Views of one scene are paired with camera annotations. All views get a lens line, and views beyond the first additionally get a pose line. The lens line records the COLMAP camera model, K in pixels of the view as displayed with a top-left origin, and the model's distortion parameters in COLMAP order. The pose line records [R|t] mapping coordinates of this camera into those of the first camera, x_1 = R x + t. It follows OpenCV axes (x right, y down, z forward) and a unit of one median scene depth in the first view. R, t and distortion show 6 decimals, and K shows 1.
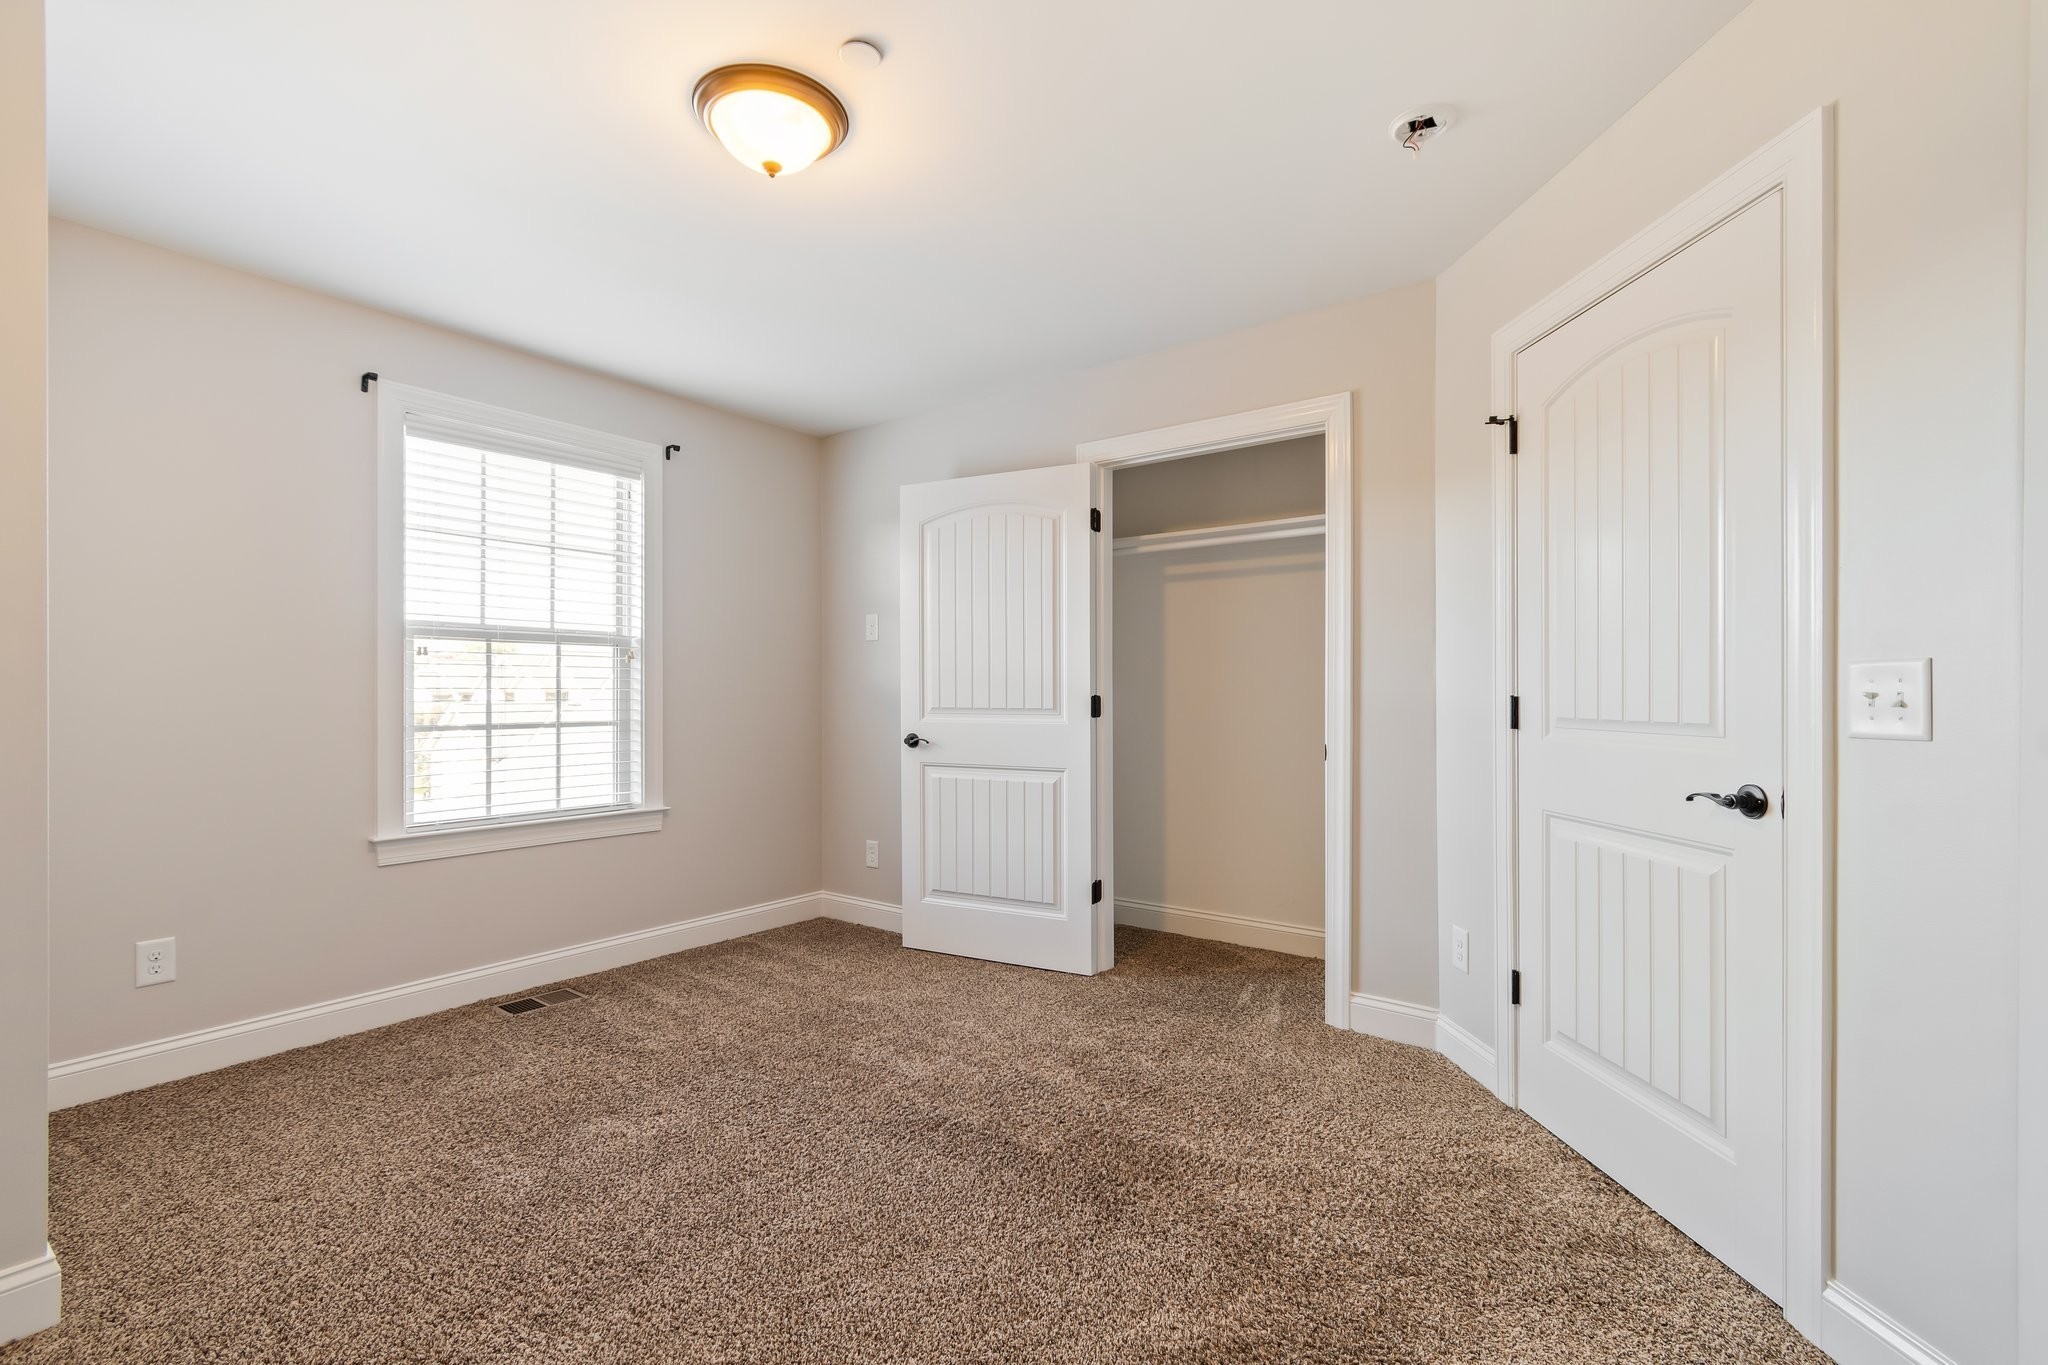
lens RADIAL K [[905.4, 0, 1022.6], [0, 905.4, 685.5], [0, 0, 1]] dist [0.000736, -0.001060]
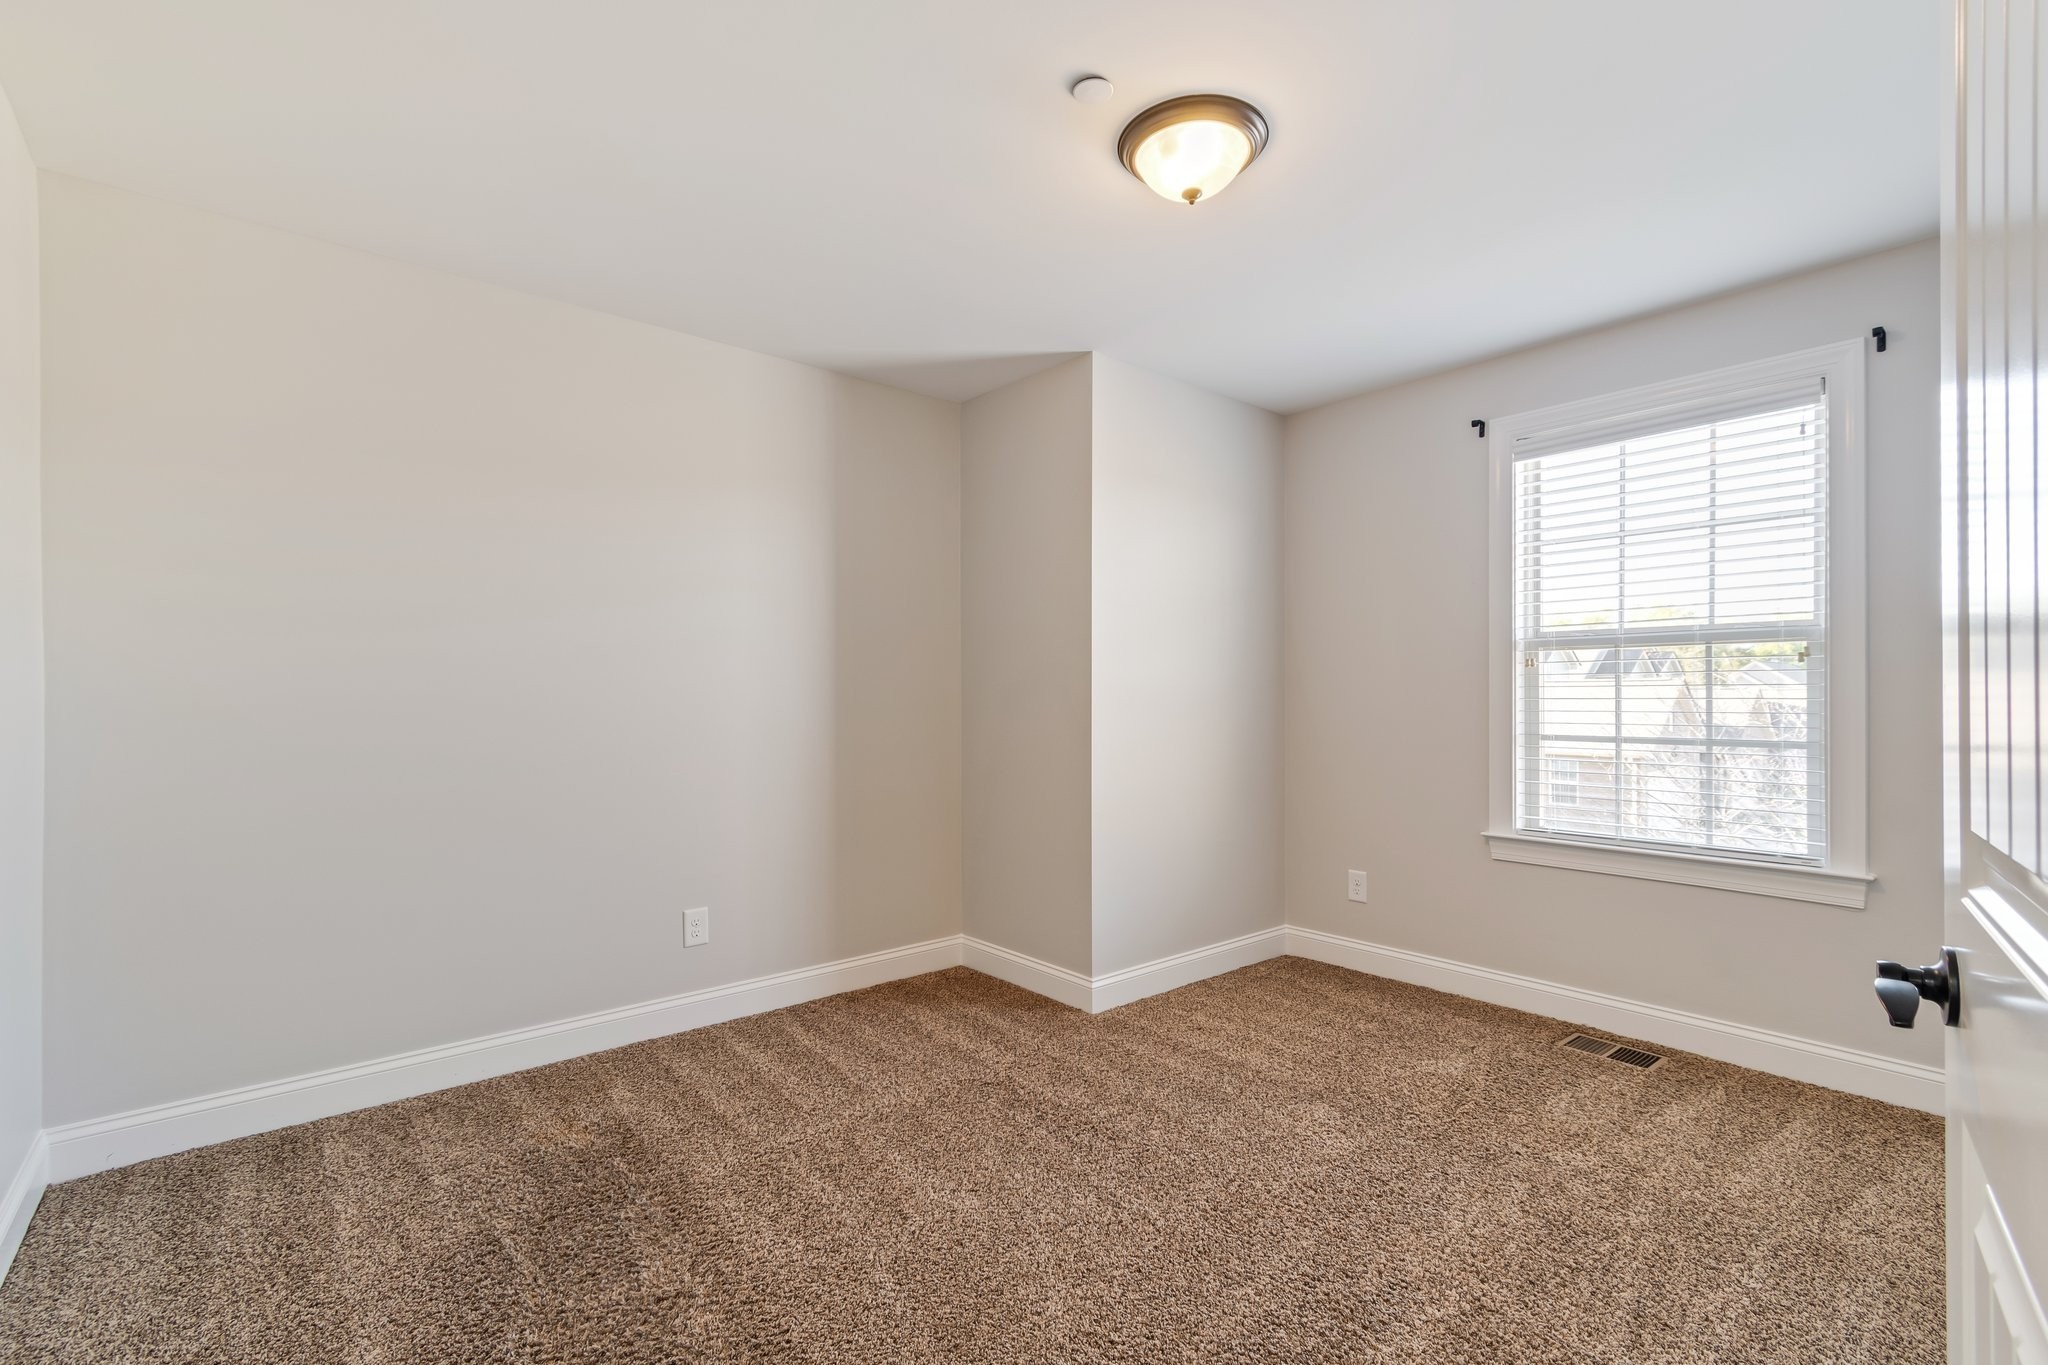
lens RADIAL K [[910.5, 0, 1025.7], [0, 910.5, 698.0], [0, 0, 1]] dist [0.001212, -0.000163]
pose [[-0.244948, -0.006487, -0.969515, 0.480351], [0.004618, 0.999958, -0.007858, 0.007932], [0.969525, -0.006402, -0.244908, 0.671975]]
